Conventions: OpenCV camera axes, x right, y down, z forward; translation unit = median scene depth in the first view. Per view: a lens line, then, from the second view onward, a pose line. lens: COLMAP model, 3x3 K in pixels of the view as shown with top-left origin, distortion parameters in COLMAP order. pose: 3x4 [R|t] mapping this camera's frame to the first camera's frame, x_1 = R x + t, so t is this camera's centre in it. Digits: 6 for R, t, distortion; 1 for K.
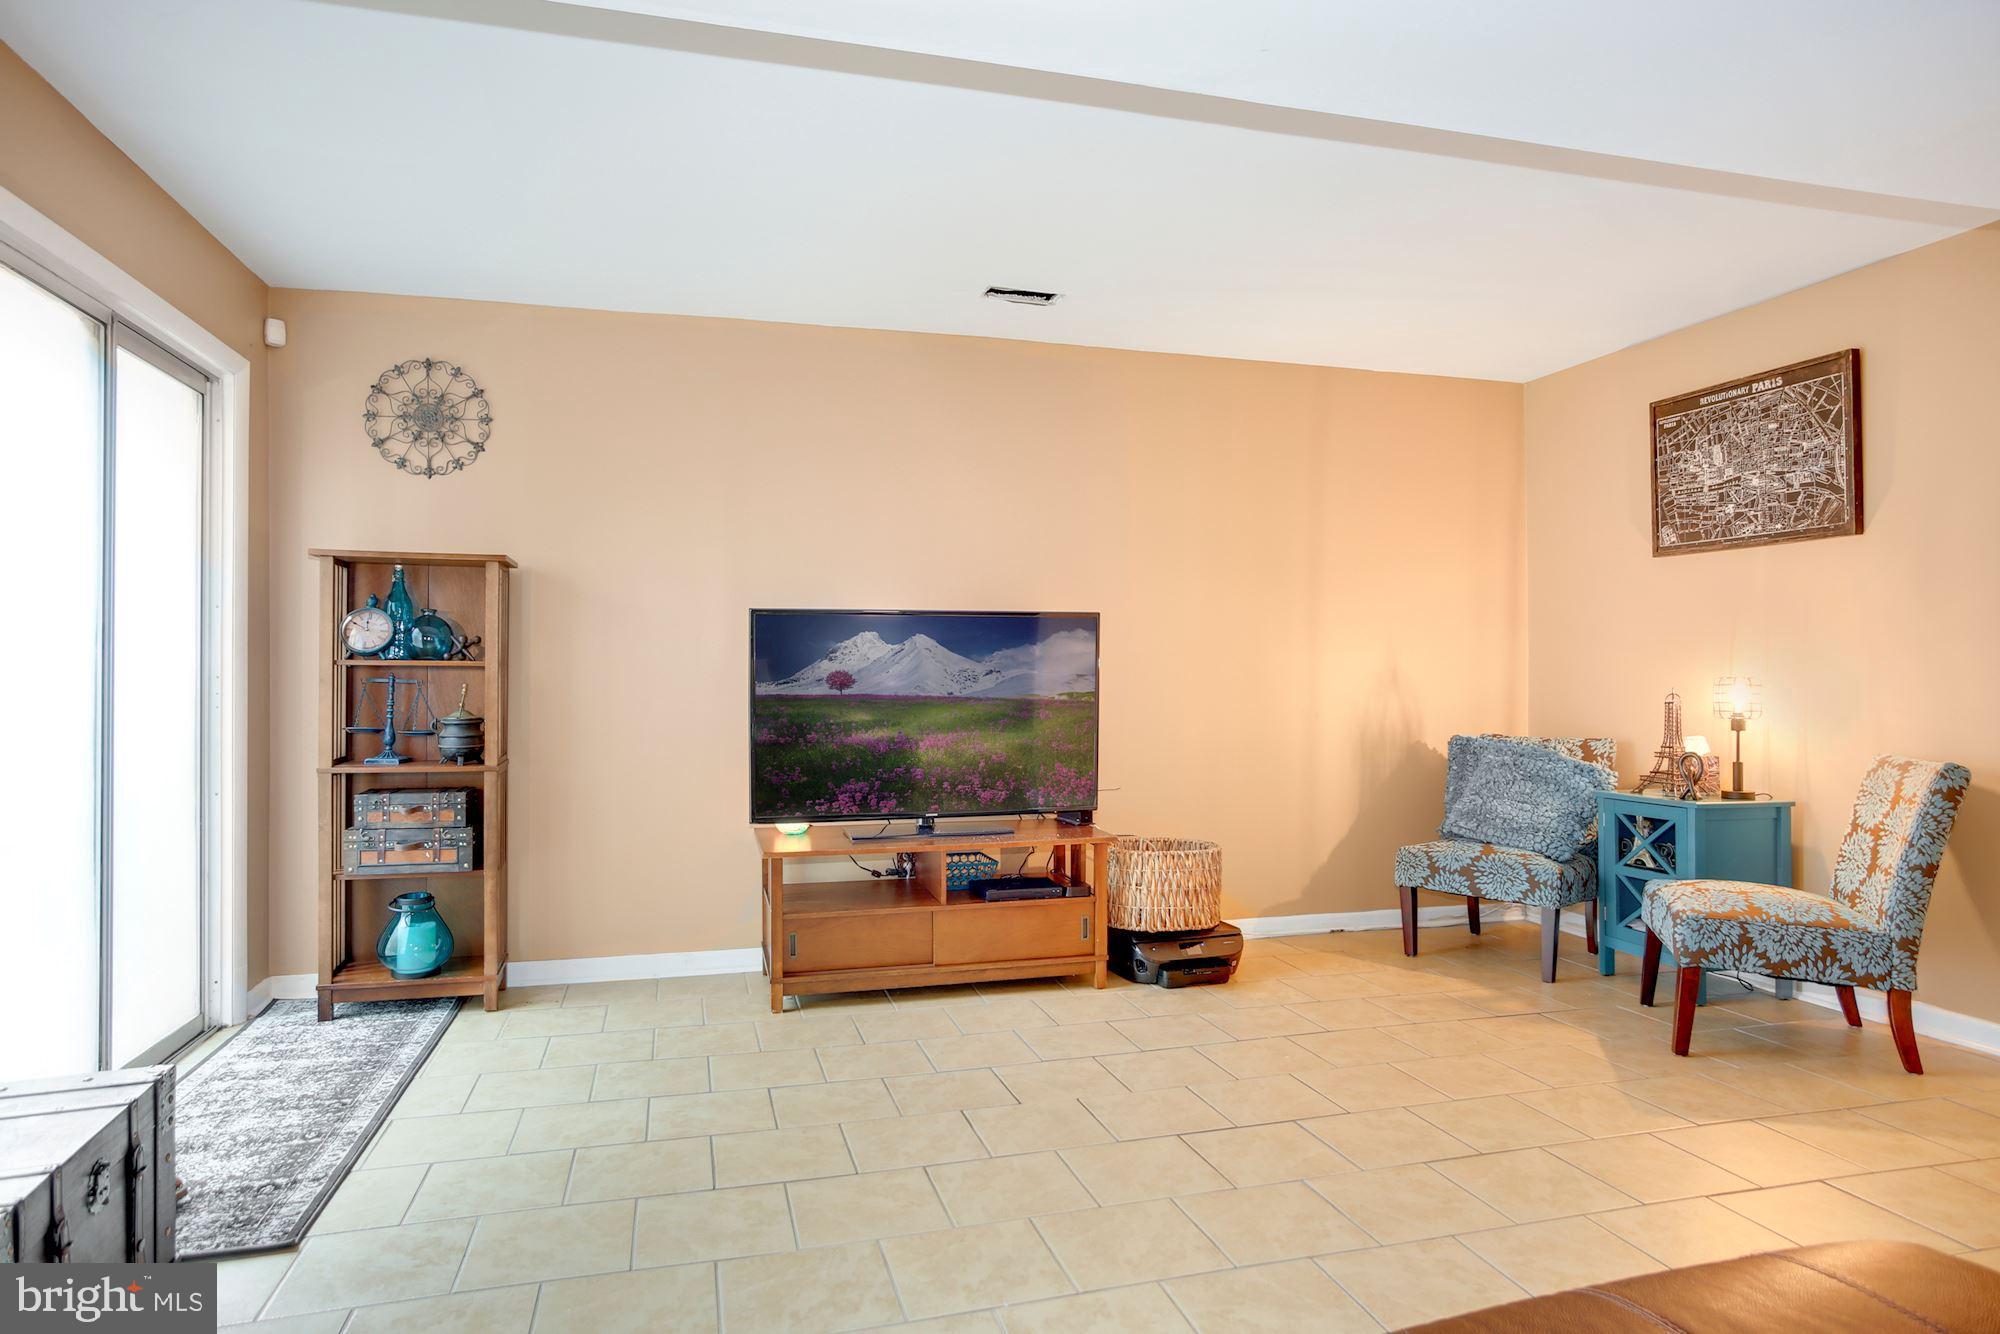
lens RADIAL K [[1193.5, 0, 1019.5], [0, 1193.5, 664.1], [0, 0, 1]] dist [-0.047500, 0.039752]
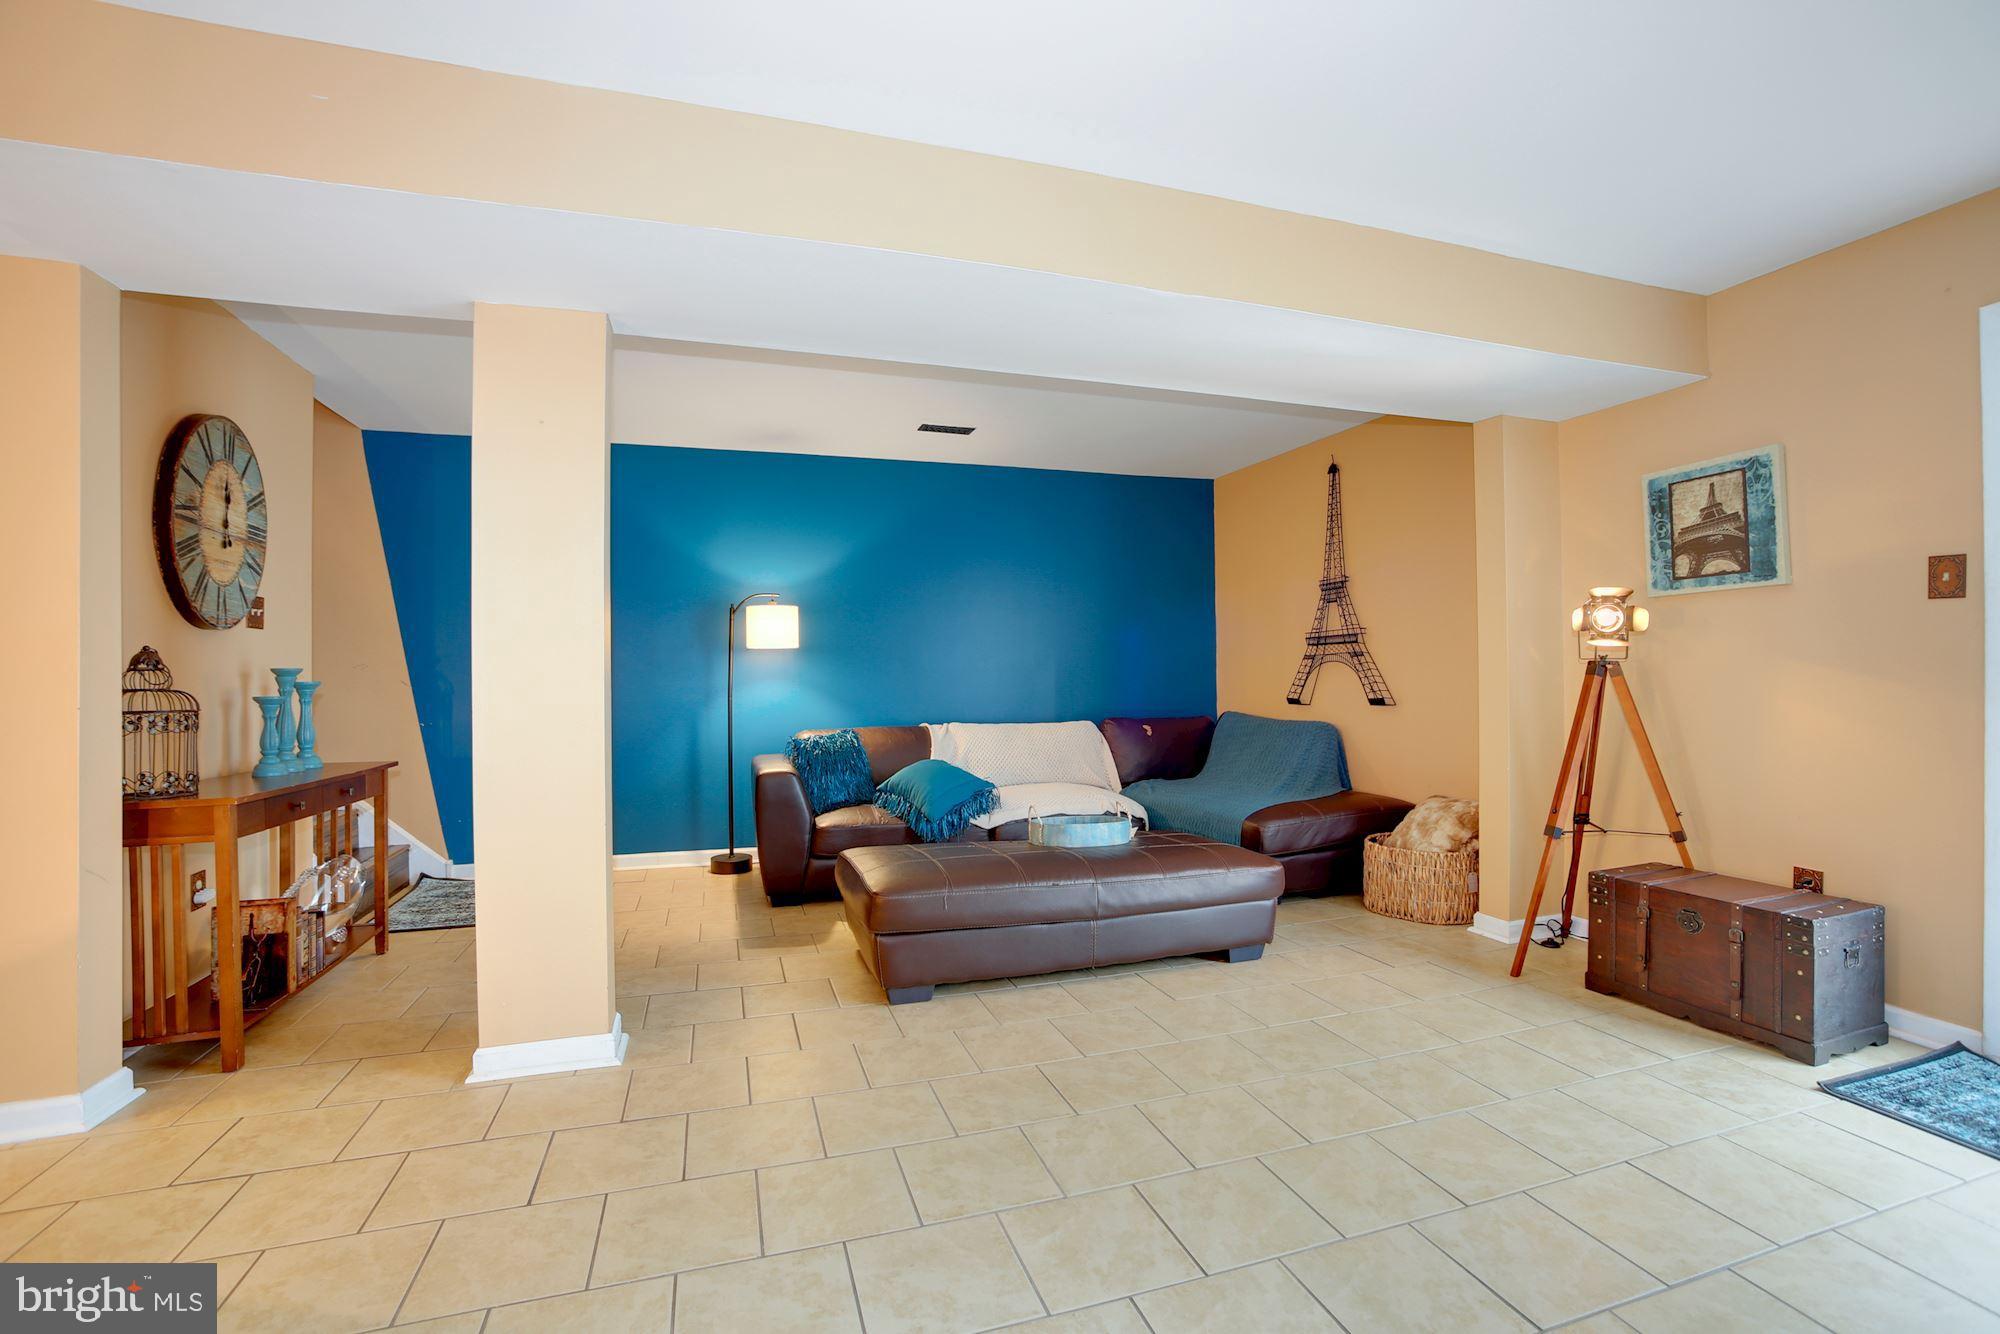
lens RADIAL K [[873.6, 0, 1000.0], [0, 873.6, 667.0], [0, 0, 1]] dist [-0.054596, 0.018051]
pose [[-0.999707, 0.009759, -0.022133, 0.191121], [0.009819, 0.999948, -0.002628, 0.001643], [0.022107, -0.002844, -0.999752, 1.074148]]
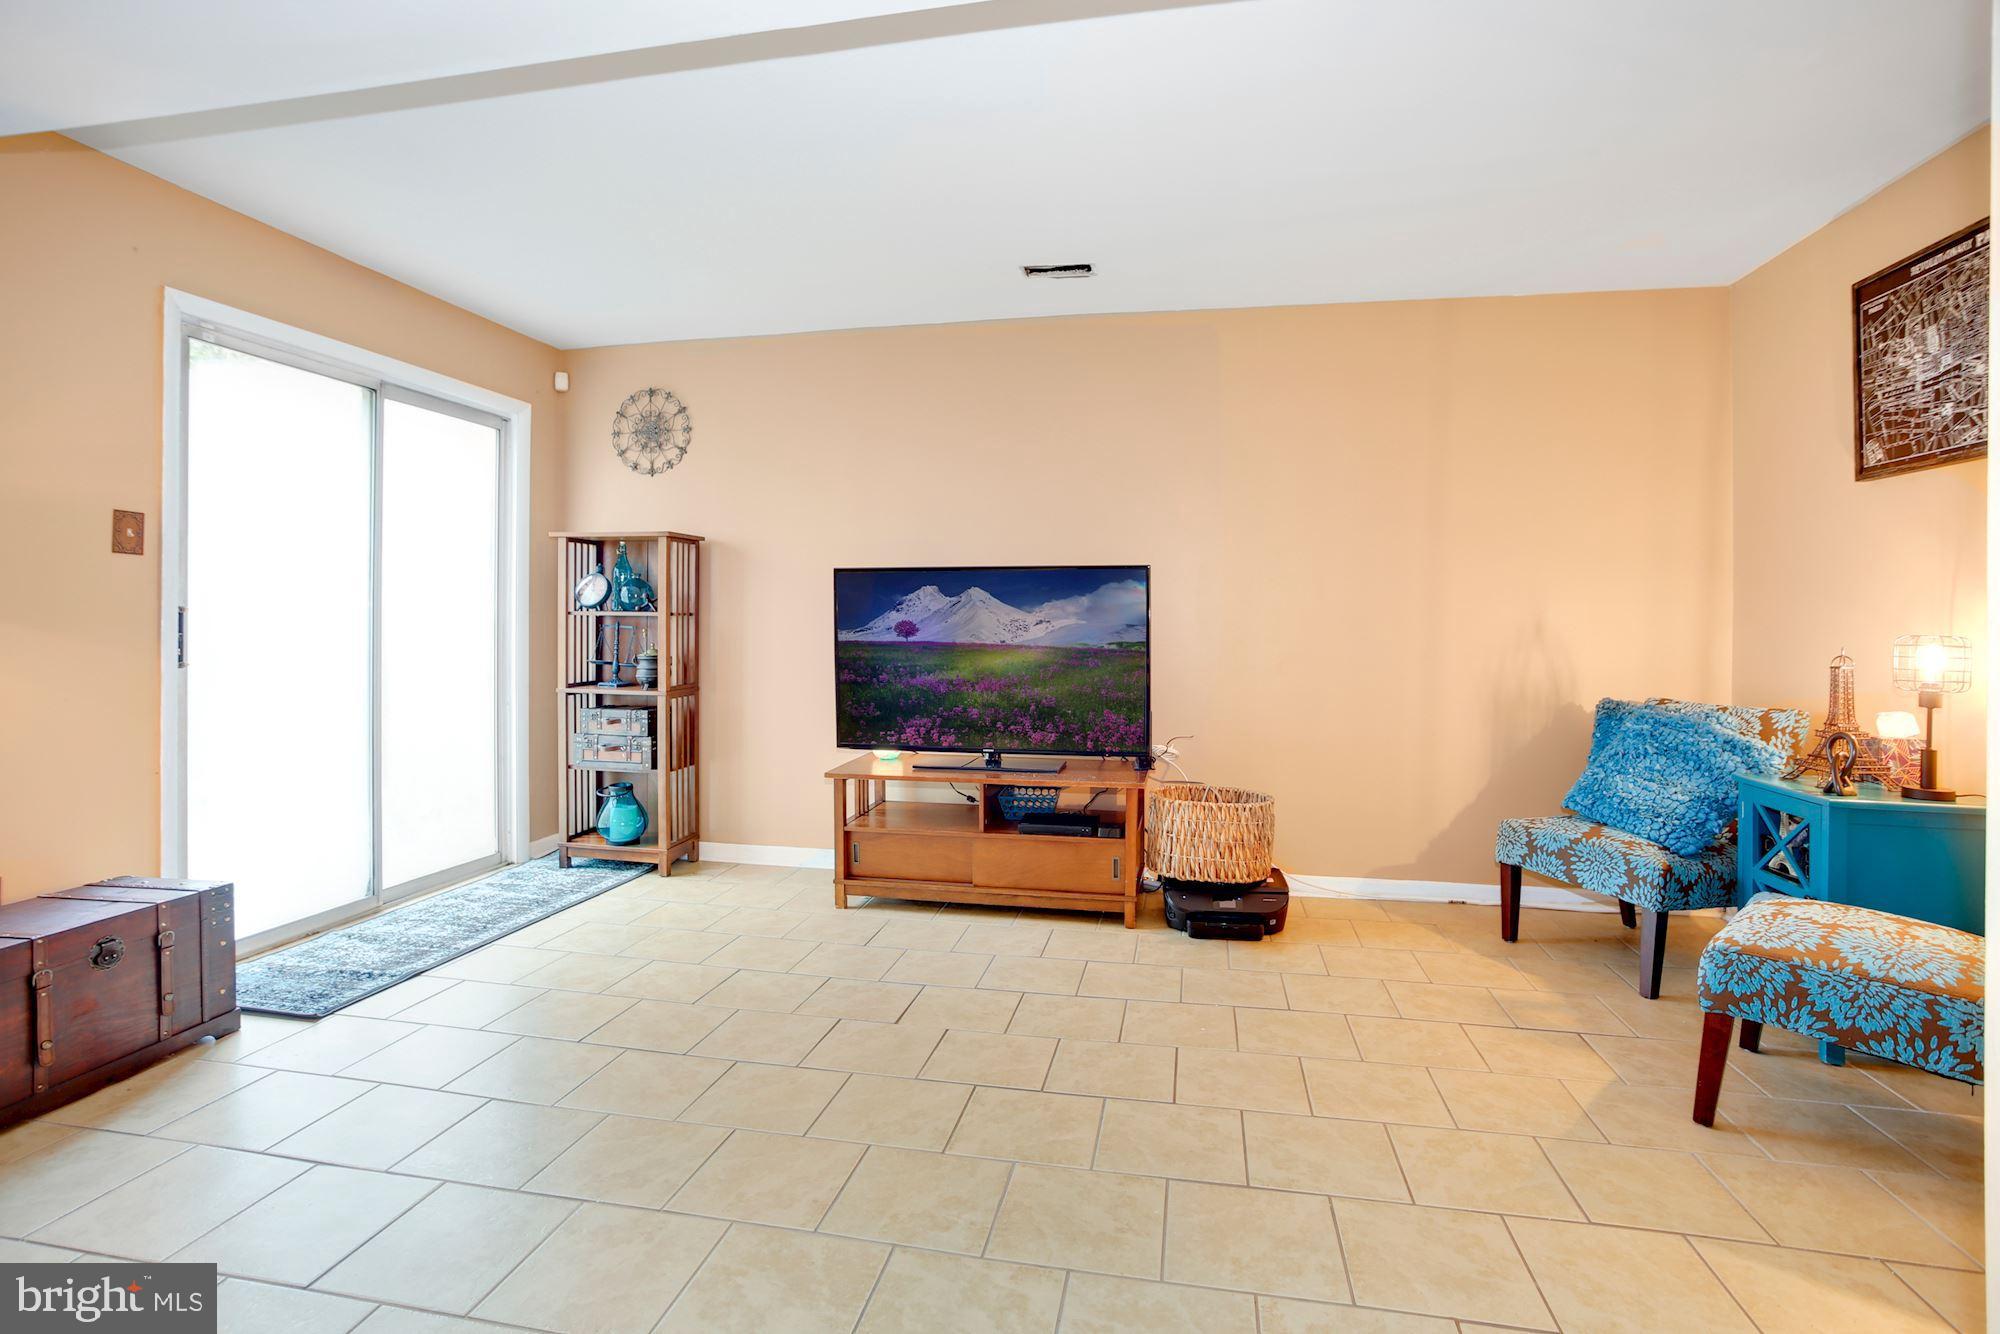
lens RADIAL K [[982.1, 0, 1014.1], [0, 982.1, 626.0], [0, 0, 1]] dist [-0.061856, 0.028951]
pose [[0.886981, 0.007010, -0.461754, 0.371760], [-0.002544, 0.999944, 0.010294, 0.000554], [0.461800, -0.007956, 0.886948, 0.201106]]
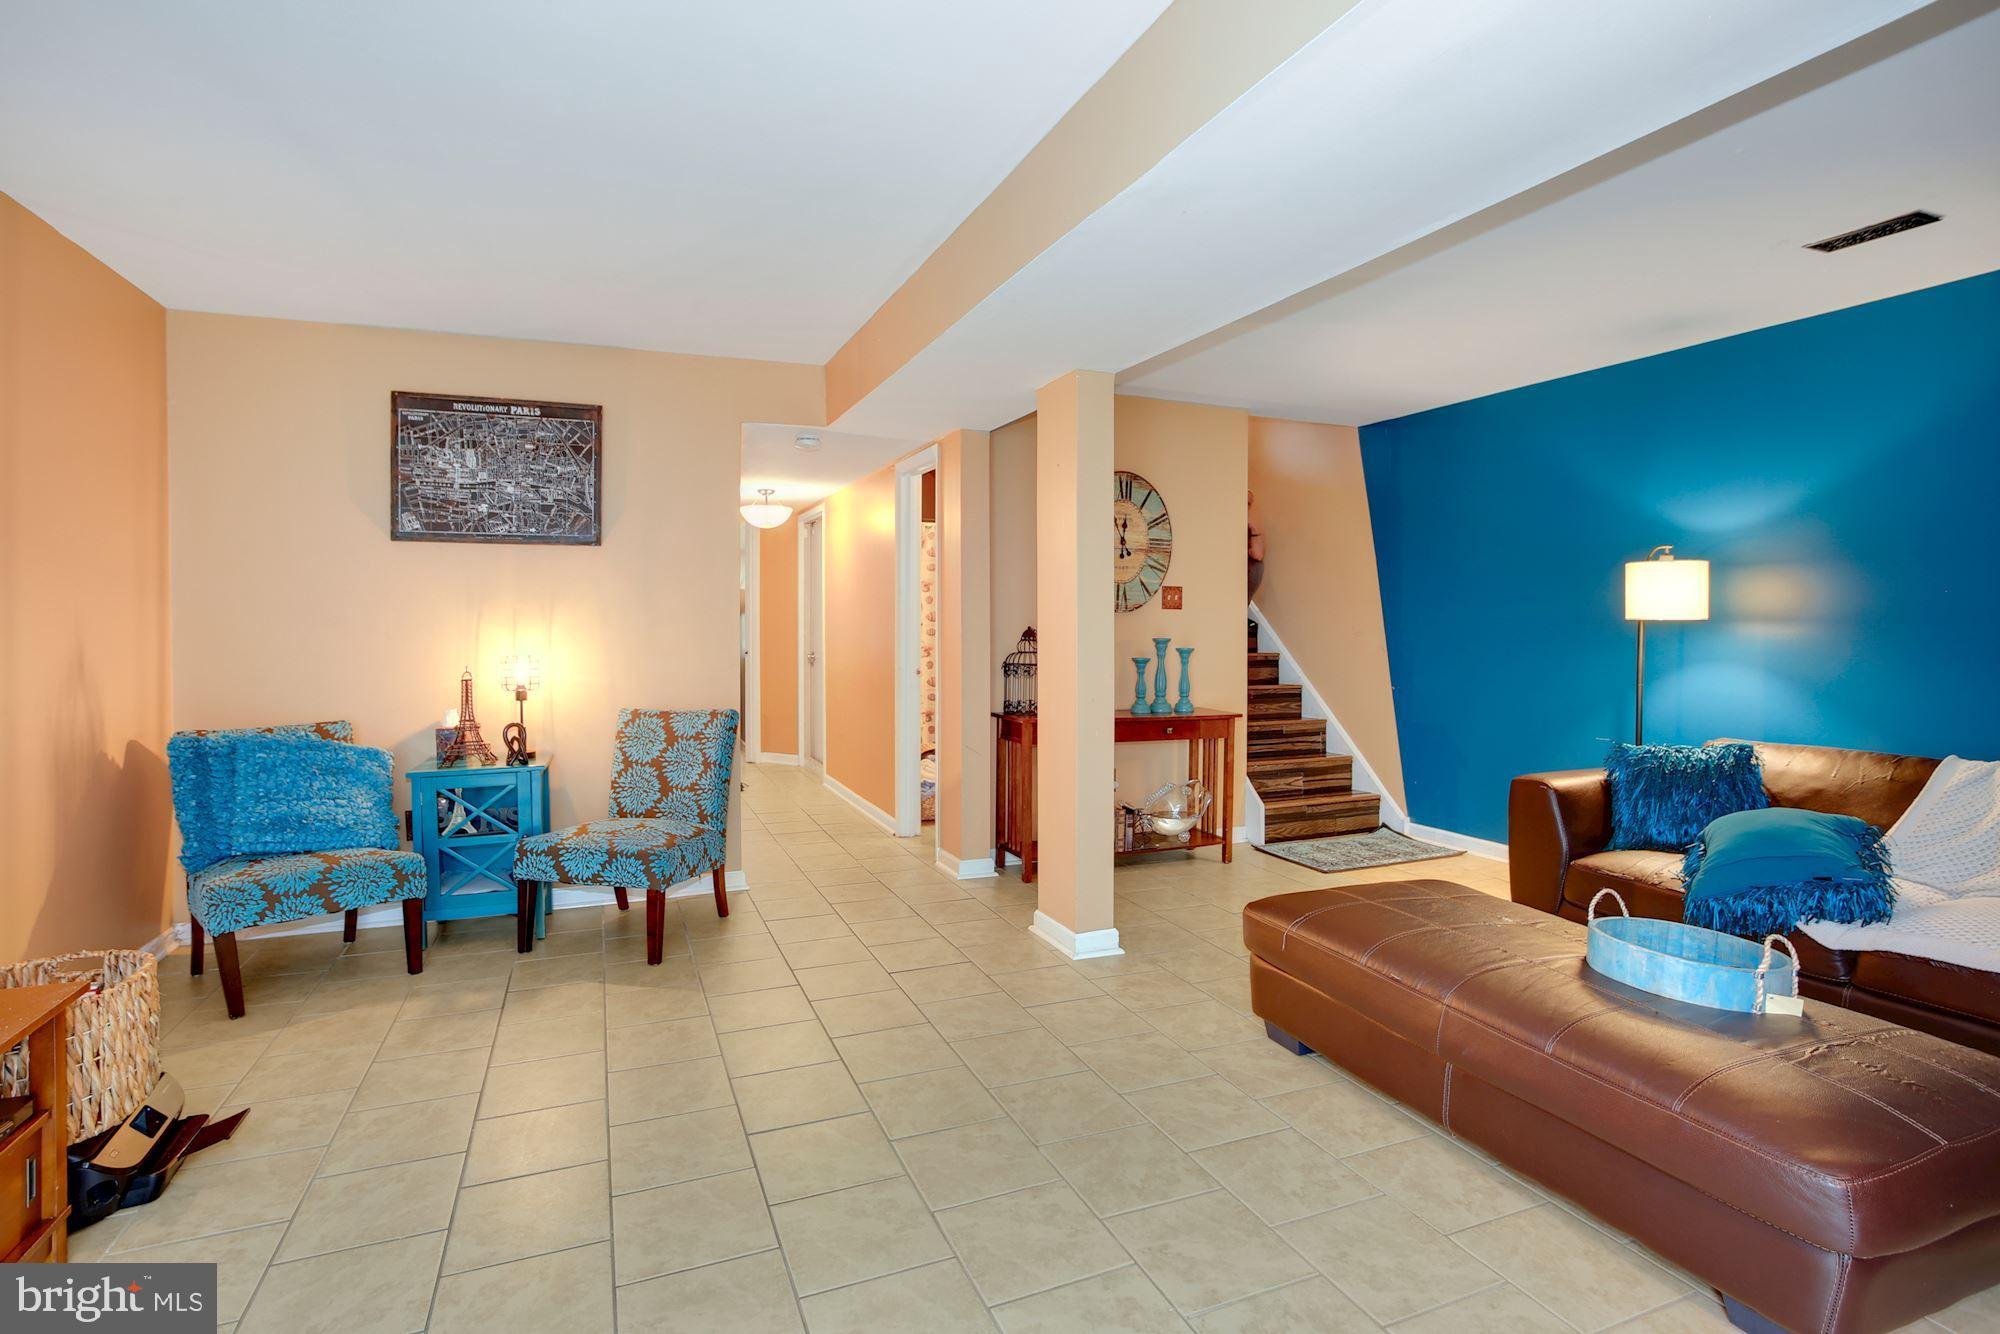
lens RADIAL K [[982.1, 0, 1014.1], [0, 982.1, 626.0], [0, 0, 1]] dist [-0.061856, 0.028951]
pose [[-0.125240, -0.002492, 0.992123, -0.409122], [-0.004963, 0.999986, 0.001885, -0.022248], [-0.992114, -0.004688, -0.125251, 0.629625]]
